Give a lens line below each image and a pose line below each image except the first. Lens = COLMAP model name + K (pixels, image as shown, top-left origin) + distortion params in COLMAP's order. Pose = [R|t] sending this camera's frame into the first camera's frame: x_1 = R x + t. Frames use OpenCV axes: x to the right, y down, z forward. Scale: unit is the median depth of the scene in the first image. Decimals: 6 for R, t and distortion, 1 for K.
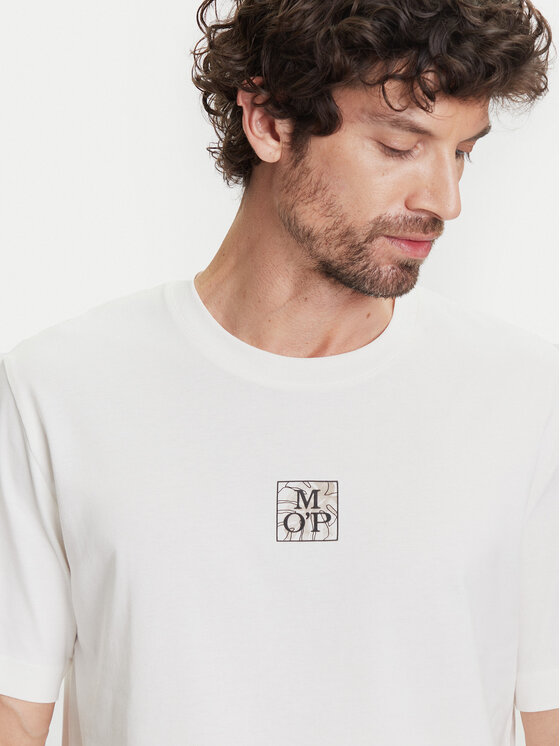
lens RADIAL K [[2206.4, 0, 280.0], [0, 2206.4, 373.0], [0, 0, 1]] dist [-2.504126, -0.032932]
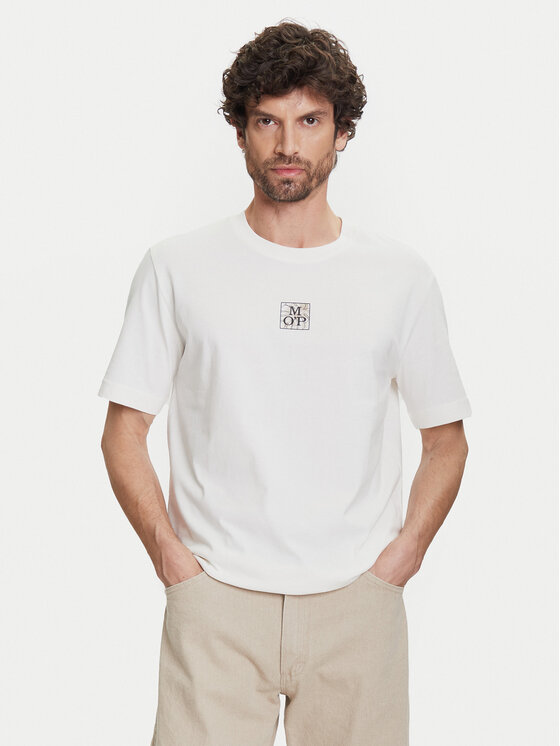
lens RADIAL K [[1596.8, 0, 280.0], [0, 1596.8, 373.0], [0, 0, 1]] dist [-0.604241, -0.008376]
pose [[0.999495, -0.001484, -0.031727, 0.049011], [0.003448, 0.998074, 0.061931, 0.020714], [0.031574, -0.062010, 0.997576, -0.624836]]
